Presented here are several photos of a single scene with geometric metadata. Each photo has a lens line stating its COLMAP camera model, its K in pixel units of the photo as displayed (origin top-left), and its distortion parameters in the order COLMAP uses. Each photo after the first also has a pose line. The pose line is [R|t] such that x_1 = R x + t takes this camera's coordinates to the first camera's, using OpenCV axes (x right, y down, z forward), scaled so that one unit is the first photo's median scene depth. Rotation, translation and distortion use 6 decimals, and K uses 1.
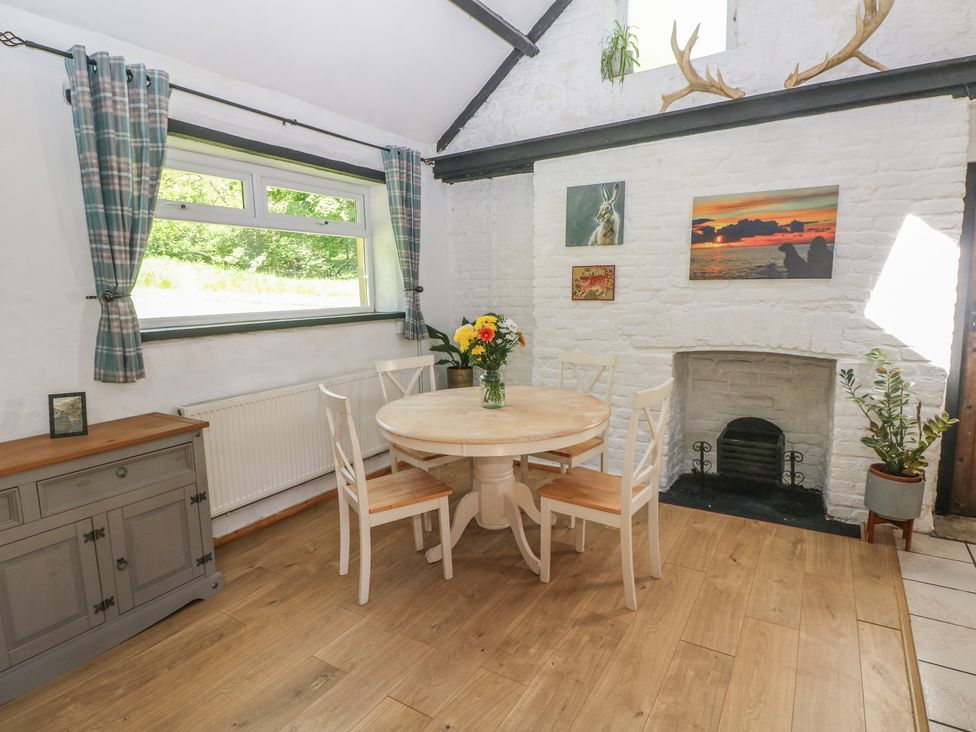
lens RADIAL K [[534.9, 0, 481.2], [0, 534.9, 360.9], [0, 0, 1]] dist [0.000769, -0.013658]
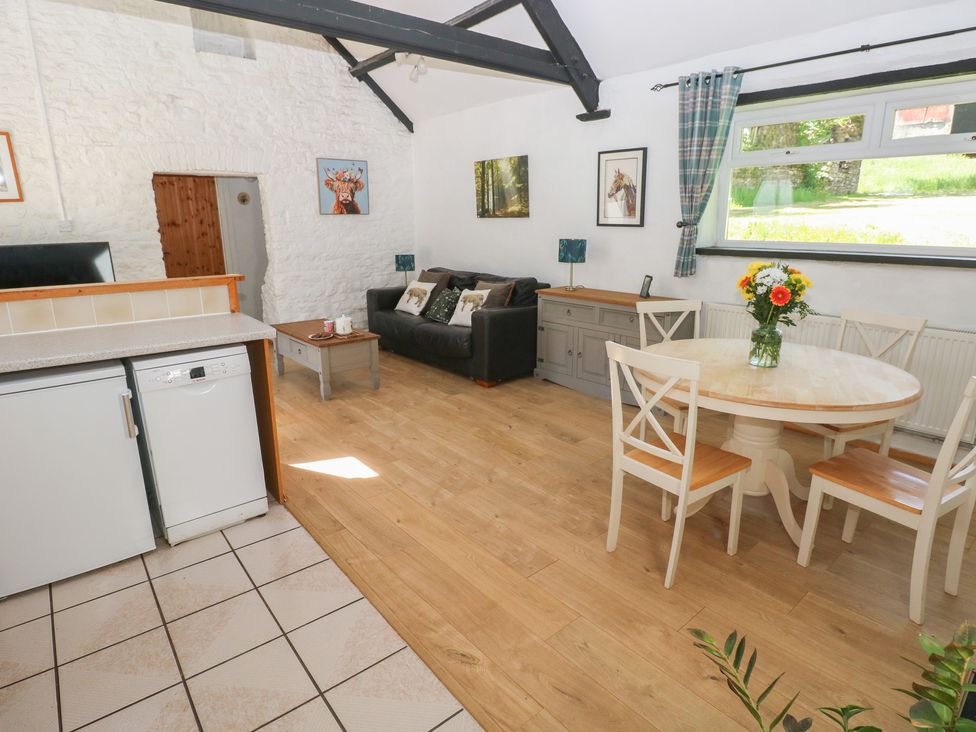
lens RADIAL K [[548.5, 0, 489.4], [0, 548.5, 360.4], [0, 0, 1]] dist [0.001912, -0.013457]
pose [[-0.293786, 0.264612, -0.918515, 0.853228], [-0.117036, 0.943732, 0.309310, -0.129249], [0.948679, 0.198371, -0.246286, 0.668324]]
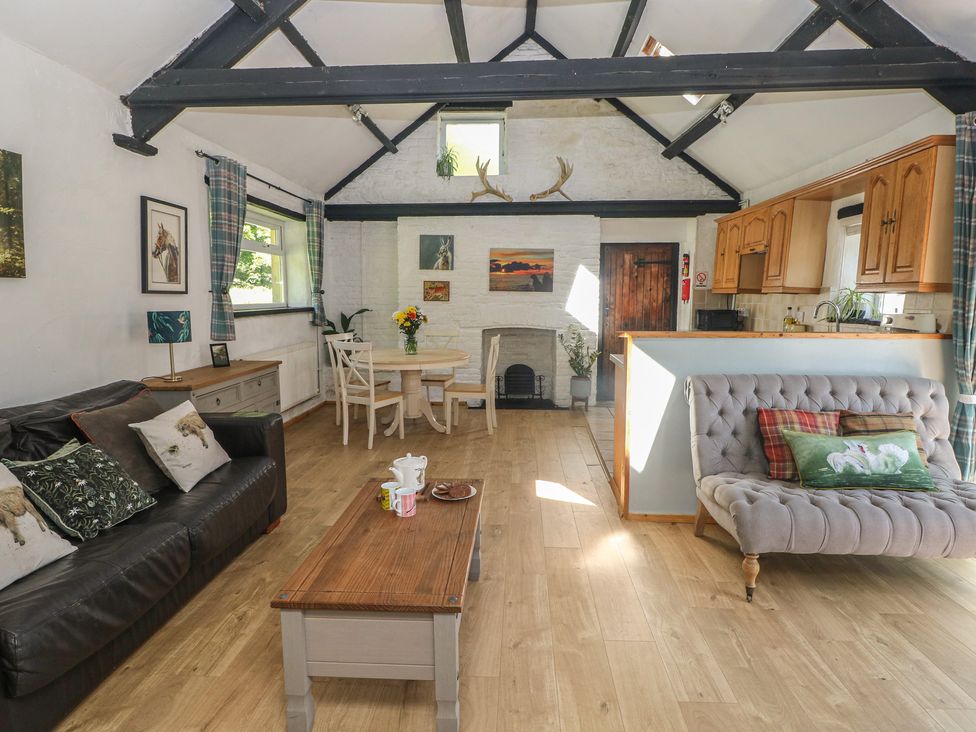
lens RADIAL K [[548.5, 0, 489.4], [0, 548.5, 360.4], [0, 0, 1]] dist [0.001912, -0.013457]
pose [[0.874671, -0.033953, 0.483527, -0.584017], [0.043861, 0.998995, -0.009194, 0.118074], [-0.482729, 0.029250, 0.875281, -0.727612]]
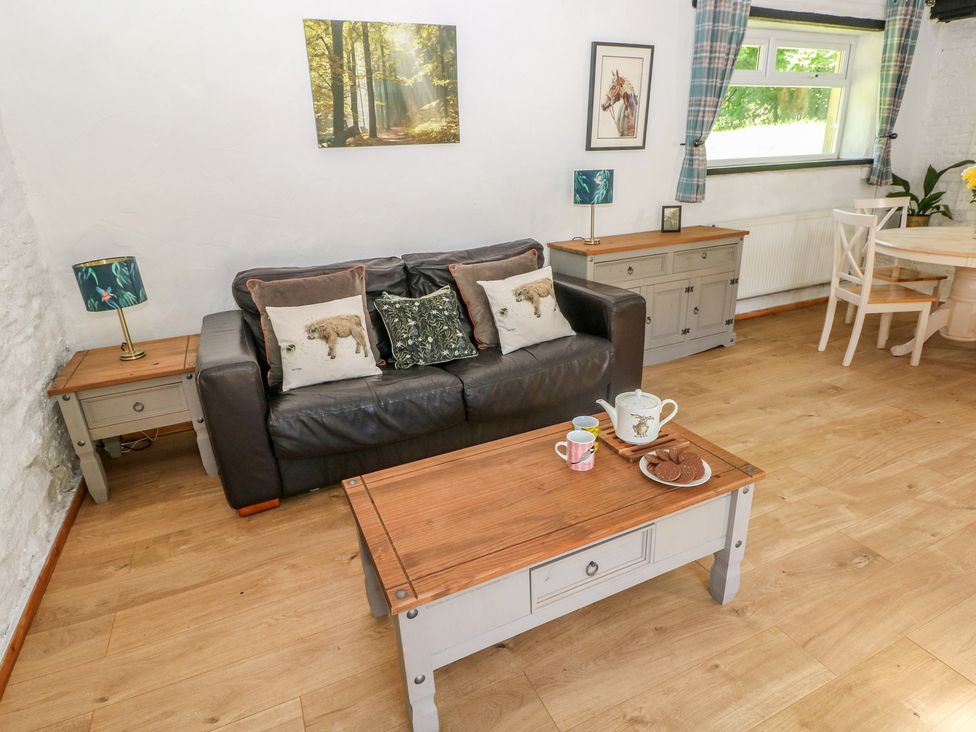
lens RADIAL K [[548.5, 0, 489.4], [0, 548.5, 360.4], [0, 0, 1]] dist [0.001912, -0.013457]
pose [[0.839497, 0.178250, -0.513295, -0.196817], [-0.050513, 0.966172, 0.252905, 0.082257], [0.541011, -0.186385, 0.820102, -0.528405]]
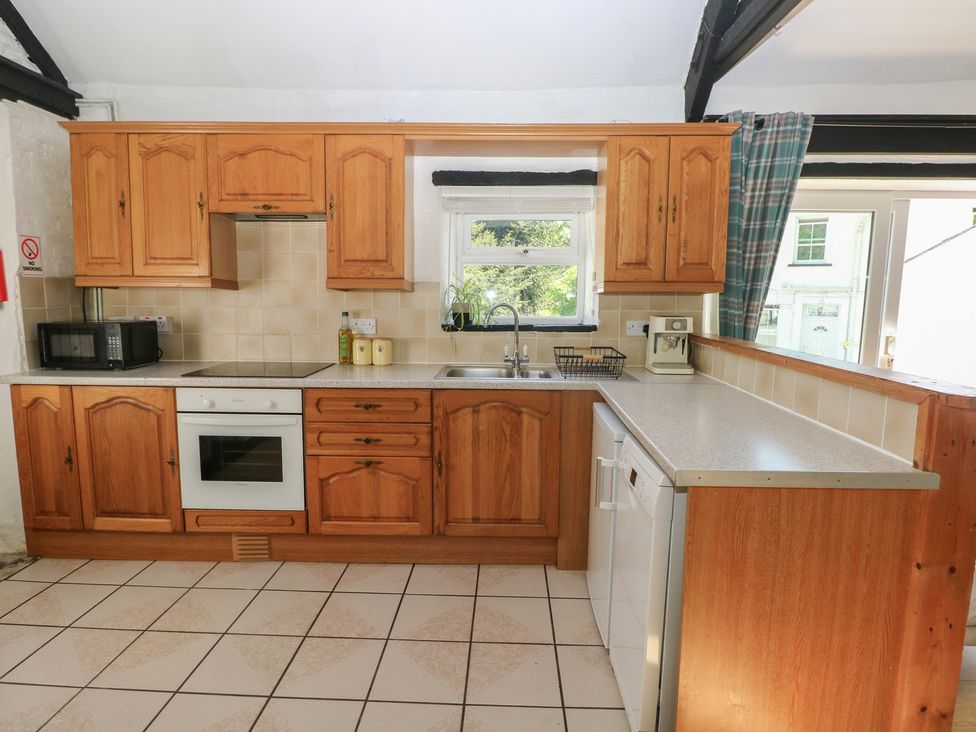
lens RADIAL K [[548.5, 0, 489.4], [0, 548.5, 360.4], [0, 0, 1]] dist [0.001912, -0.013457]
pose [[-0.515416, -0.084813, 0.852733, -0.054817], [0.118213, 0.978540, 0.168777, -0.055556], [-0.848747, 0.187794, -0.494329, 0.475930]]
